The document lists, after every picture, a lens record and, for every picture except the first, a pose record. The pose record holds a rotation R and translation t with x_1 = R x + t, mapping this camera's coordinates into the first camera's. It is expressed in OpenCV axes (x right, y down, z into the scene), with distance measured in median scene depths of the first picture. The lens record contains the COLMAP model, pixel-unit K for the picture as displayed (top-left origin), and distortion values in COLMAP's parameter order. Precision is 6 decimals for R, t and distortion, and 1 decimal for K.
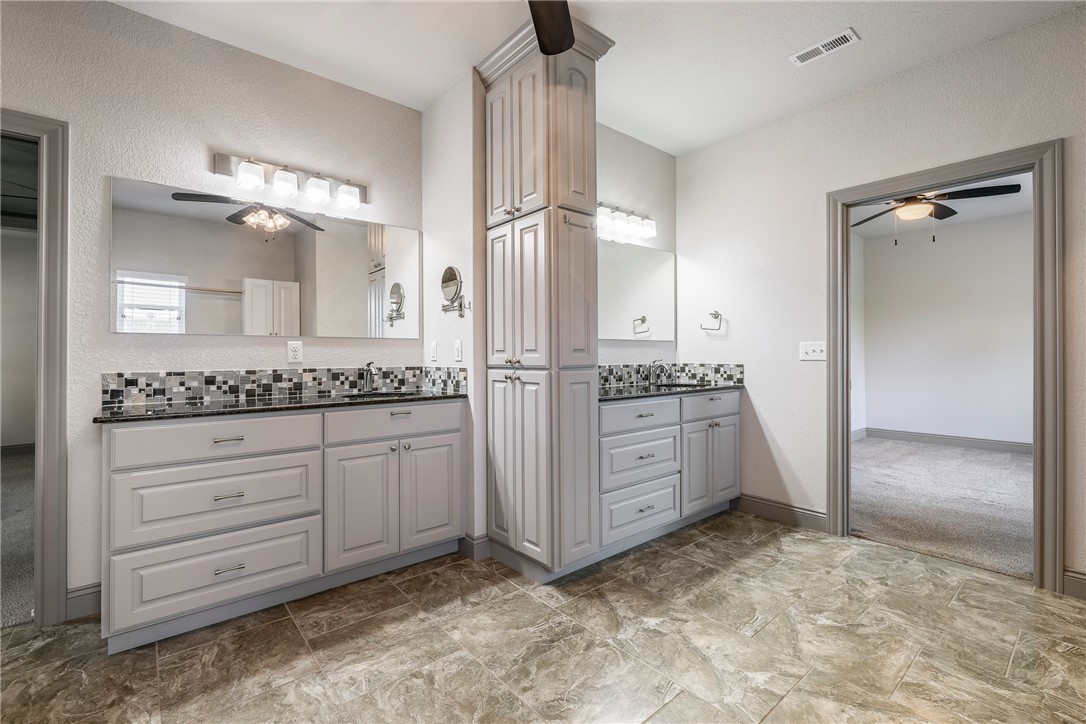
lens RADIAL K [[470.1, 0, 543.5], [0, 470.1, 351.9], [0, 0, 1]] dist [0.003769, -0.000022]
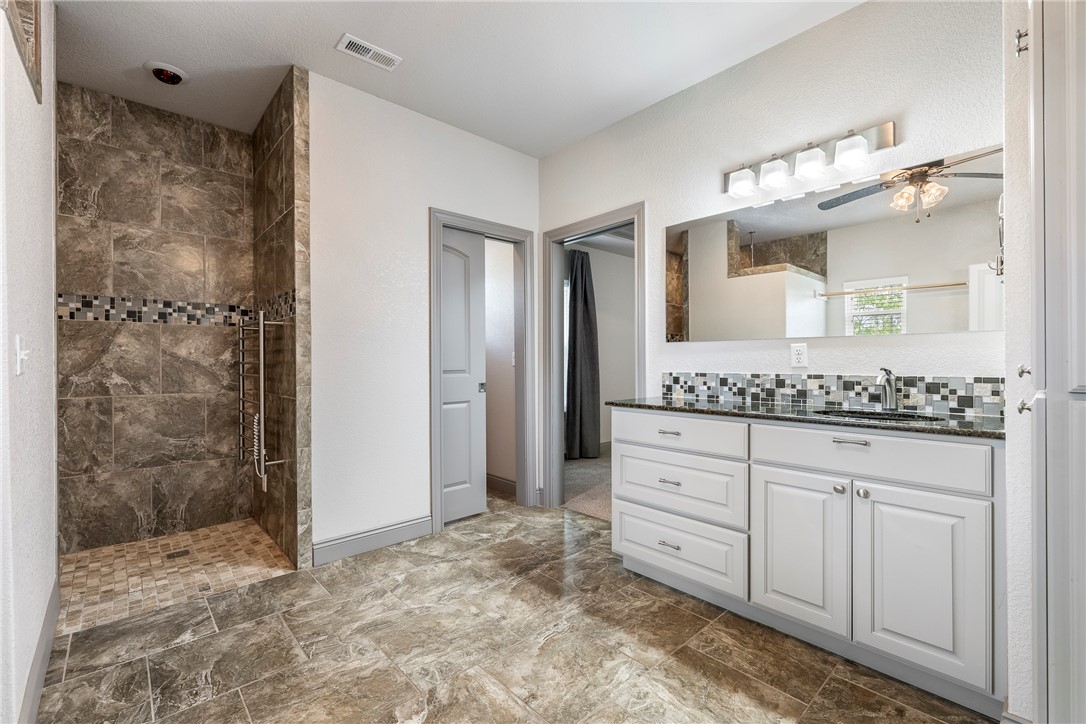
lens RADIAL K [[470.1, 0, 544.4], [0, 470.1, 369.1], [0, 0, 1]] dist [0.003769, -0.000022]
pose [[0.049803, 0.017661, -0.998603, 0.358410], [0.007580, 0.999808, 0.018061, 0.007357], [0.998730, -0.008469, 0.049660, 0.506822]]
